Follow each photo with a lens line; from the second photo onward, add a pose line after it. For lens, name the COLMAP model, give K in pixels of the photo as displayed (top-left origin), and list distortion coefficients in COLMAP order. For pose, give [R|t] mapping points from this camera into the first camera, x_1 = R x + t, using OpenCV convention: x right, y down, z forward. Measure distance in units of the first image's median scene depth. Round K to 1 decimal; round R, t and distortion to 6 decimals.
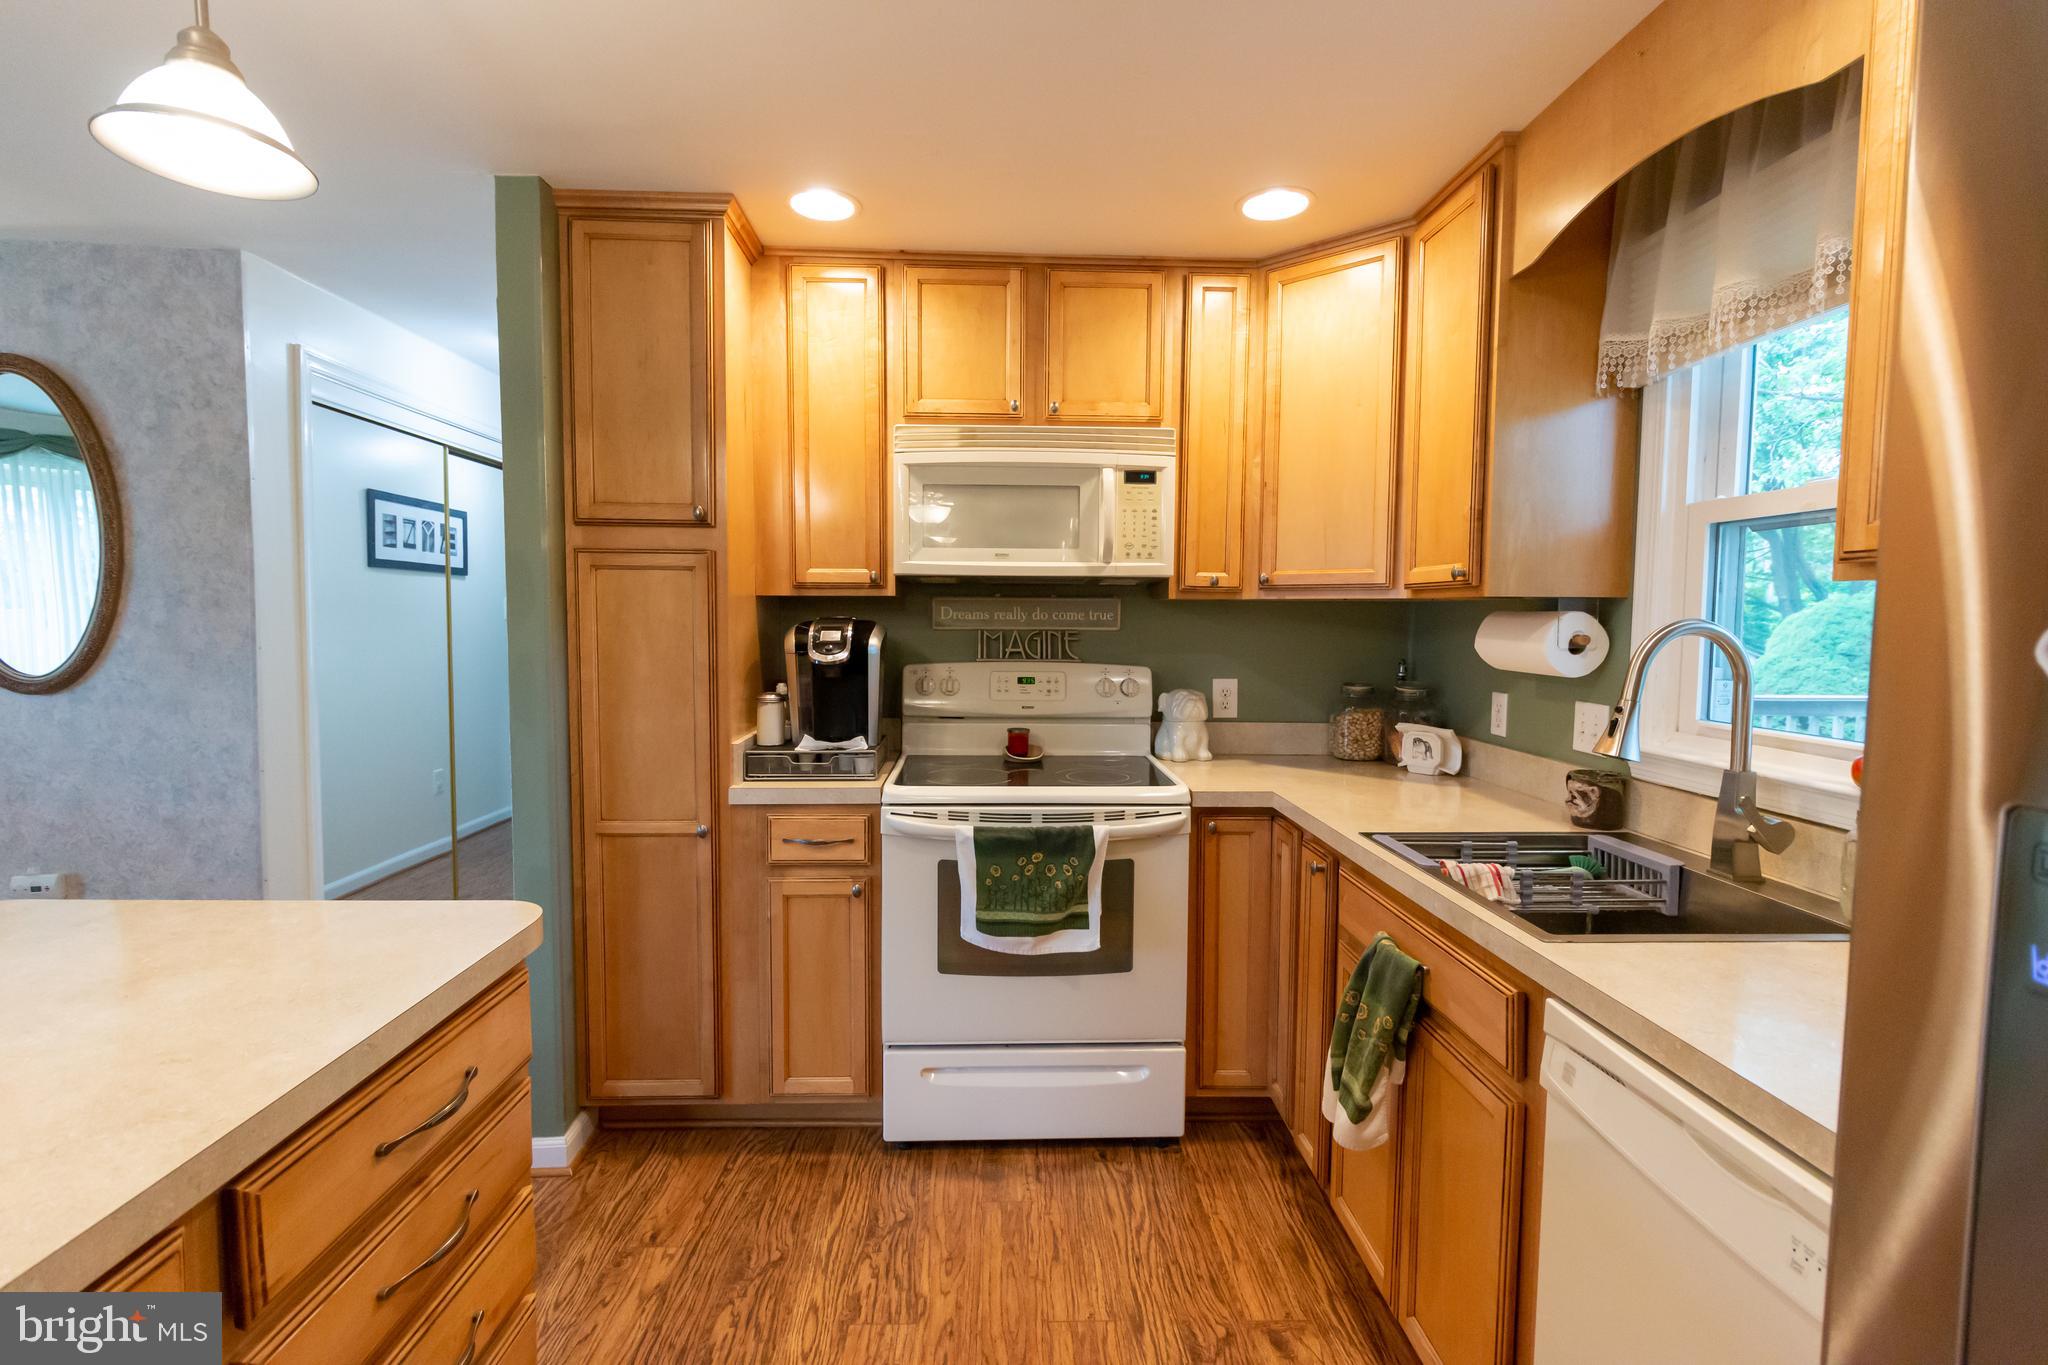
lens RADIAL K [[948.6, 0, 1017.6], [0, 948.6, 669.5], [0, 0, 1]] dist [-0.000370, 0.002649]
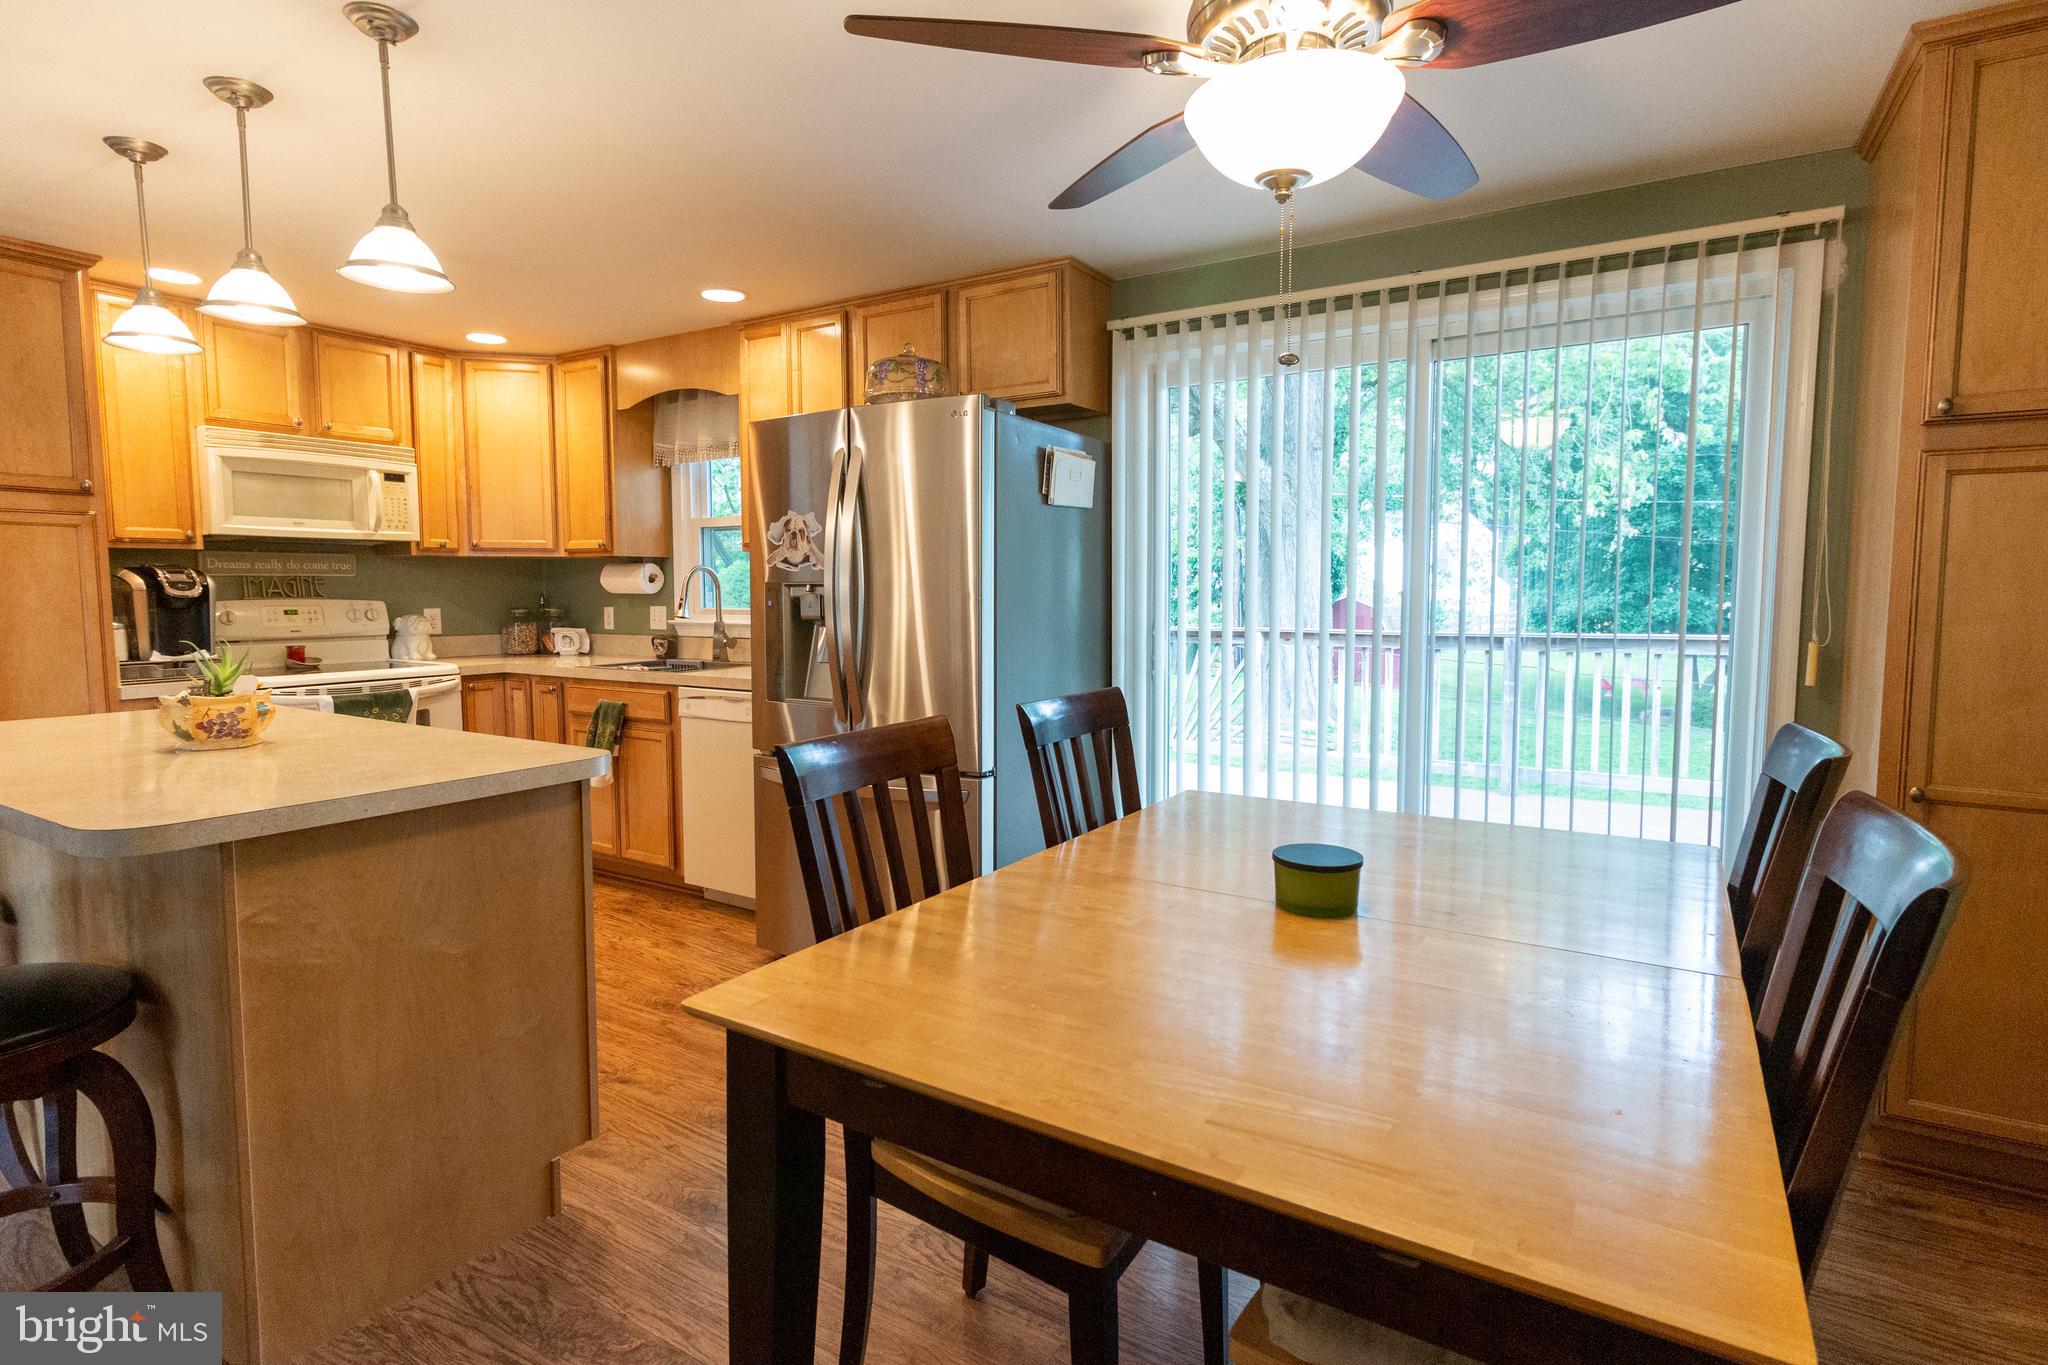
lens RADIAL K [[1012.7, 0, 1025.1], [0, 1012.7, 674.9], [0, 0, 1]] dist [-0.006773, 0.002808]
pose [[0.551249, -0.079751, 0.830521, -0.744025], [0.052399, 0.996765, 0.060936, 0.081272], [-0.832694, 0.009927, 0.553644, -0.841054]]
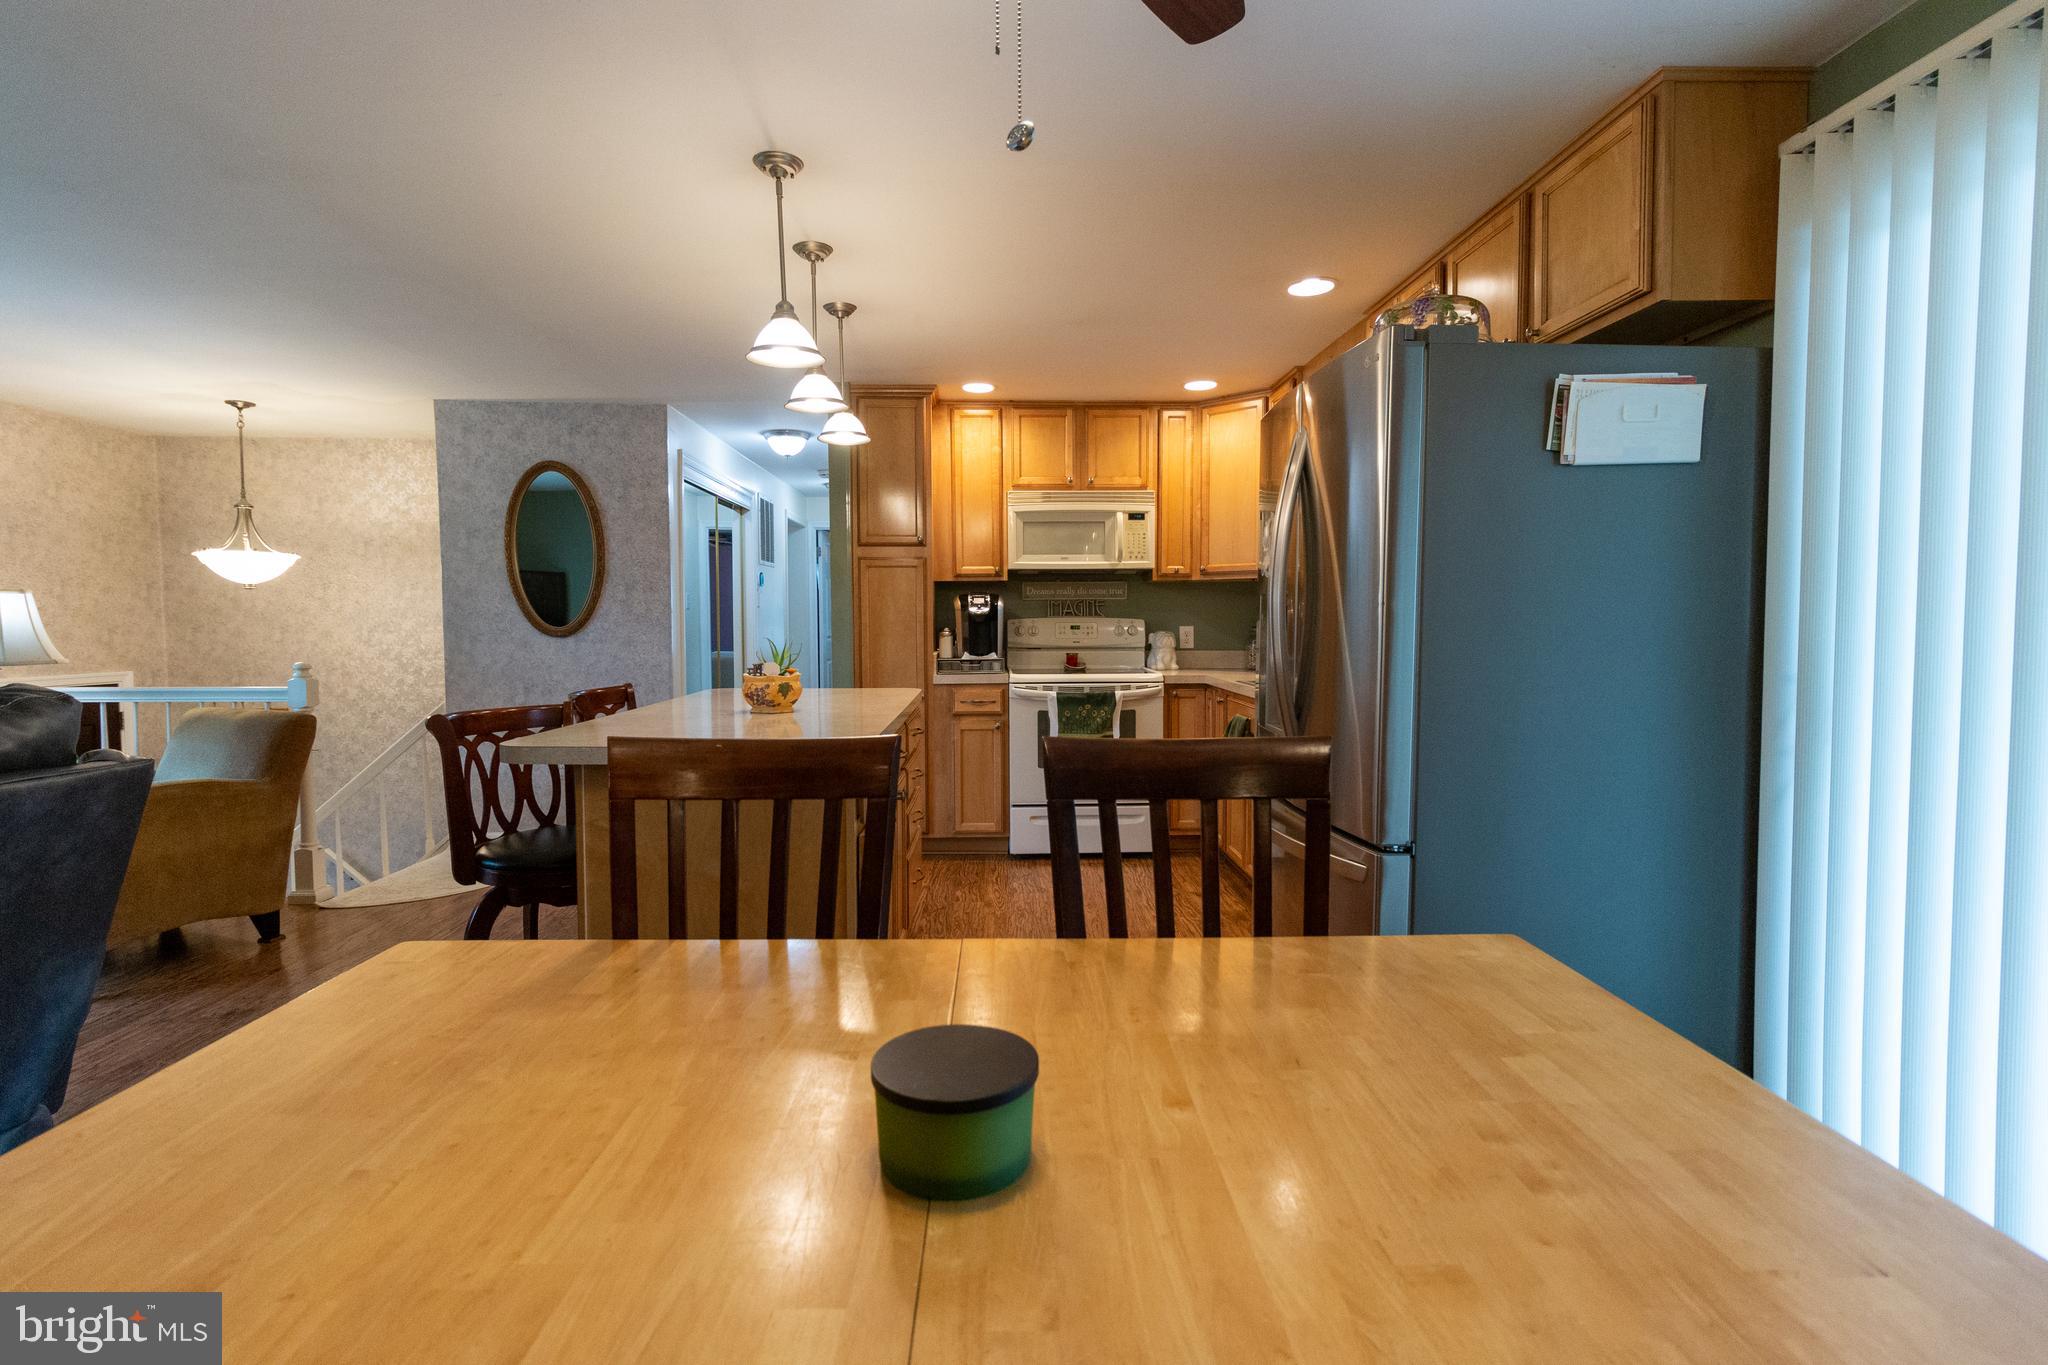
lens RADIAL K [[948.6, 0, 1023.1], [0, 948.6, 671.6], [0, 0, 1]] dist [-0.000370, 0.002649]
pose [[0.999924, -0.012327, -0.000436, -0.106519], [0.012327, 0.999924, -0.000992, 0.113124], [0.000448, 0.000987, 0.999999, -0.949493]]
